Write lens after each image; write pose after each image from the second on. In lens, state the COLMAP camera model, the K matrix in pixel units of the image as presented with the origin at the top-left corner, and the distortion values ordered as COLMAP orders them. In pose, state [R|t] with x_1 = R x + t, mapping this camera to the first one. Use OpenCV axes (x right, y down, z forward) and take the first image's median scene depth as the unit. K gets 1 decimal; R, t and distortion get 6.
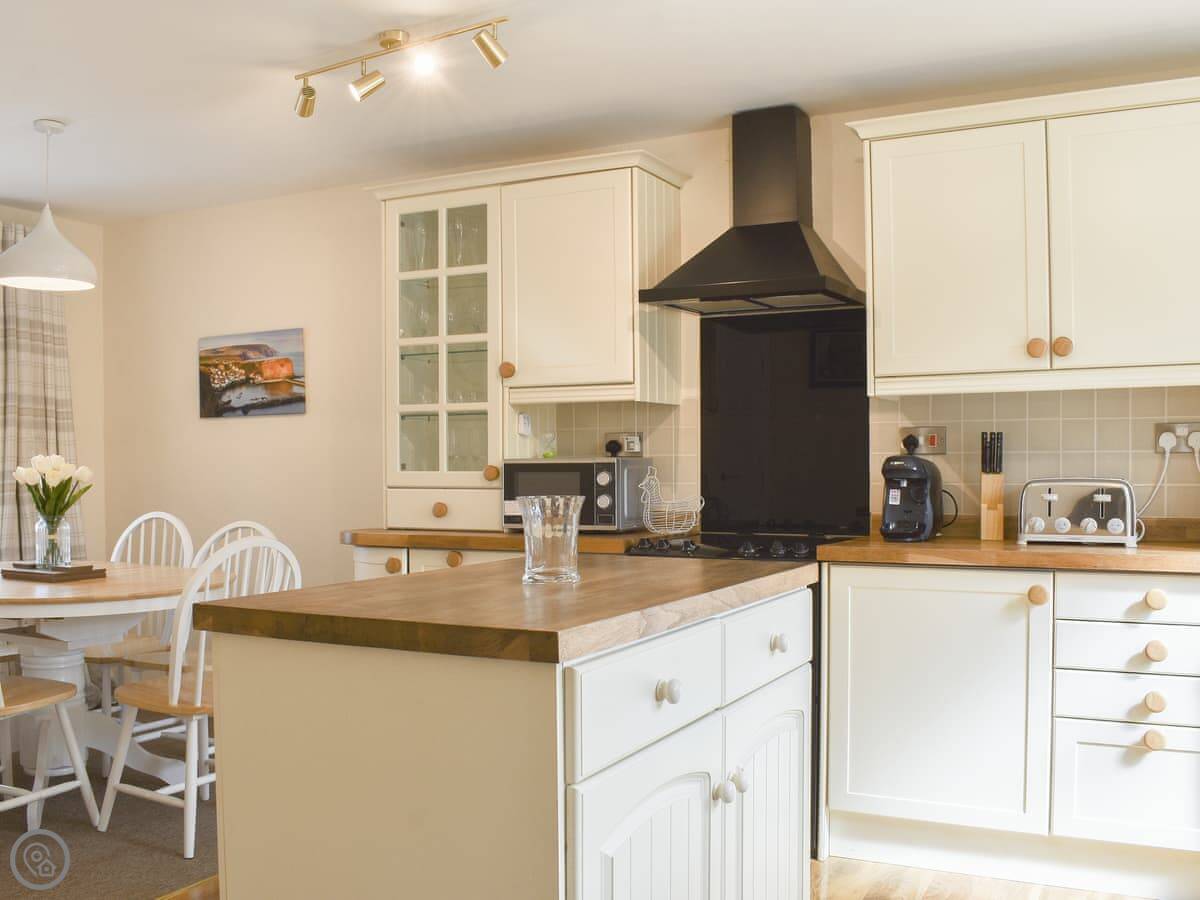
lens RADIAL K [[1123.0, 0, 601.4], [0, 1123.0, 485.9], [0, 0, 1]] dist [-0.070612, 0.108755]
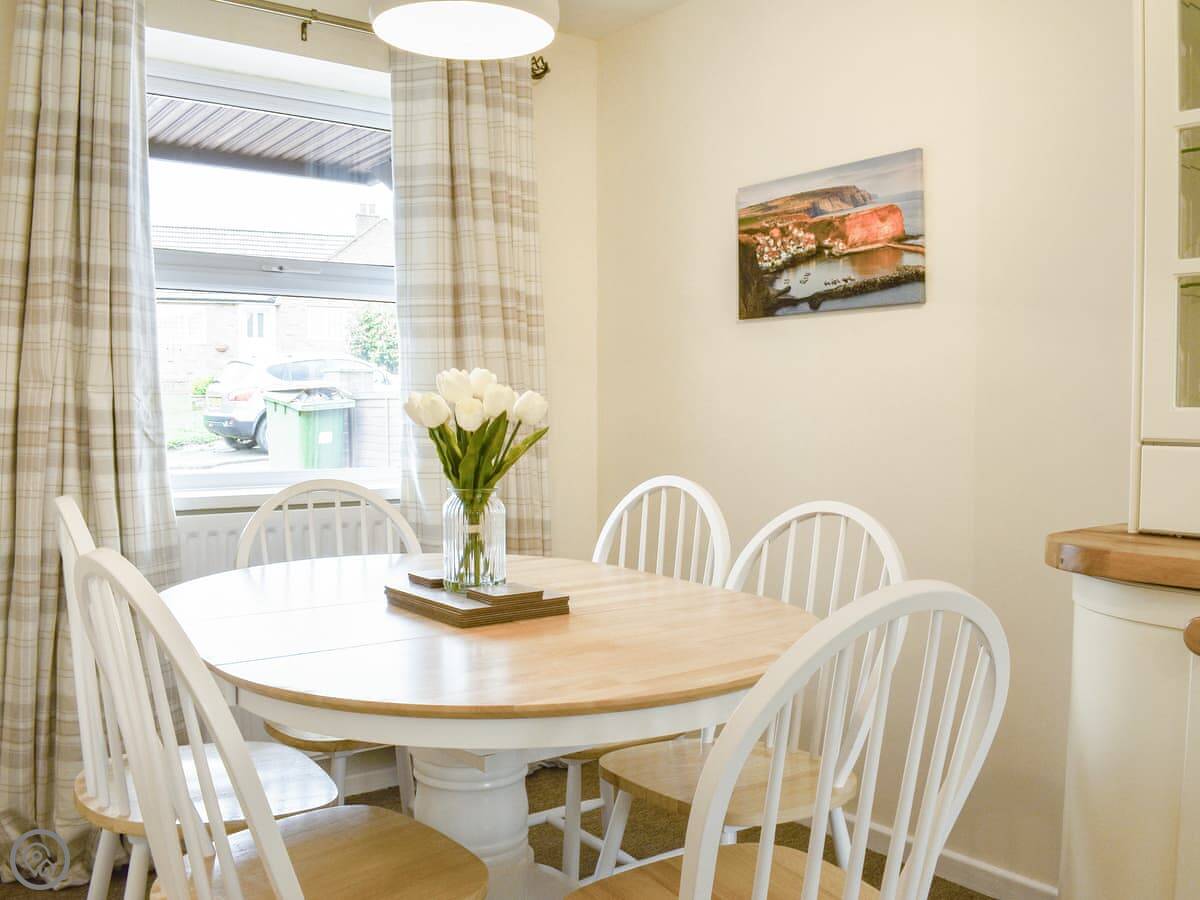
lens RADIAL K [[1093.1, 0, 625.3], [0, 1093.1, 450.4], [0, 0, 1]] dist [-0.069640, -0.005663]
pose [[0.910593, 0.023020, -0.412663, -0.176529], [-0.014705, 0.999620, 0.023313, -0.002417], [0.413043, -0.015161, 0.910585, 0.449709]]
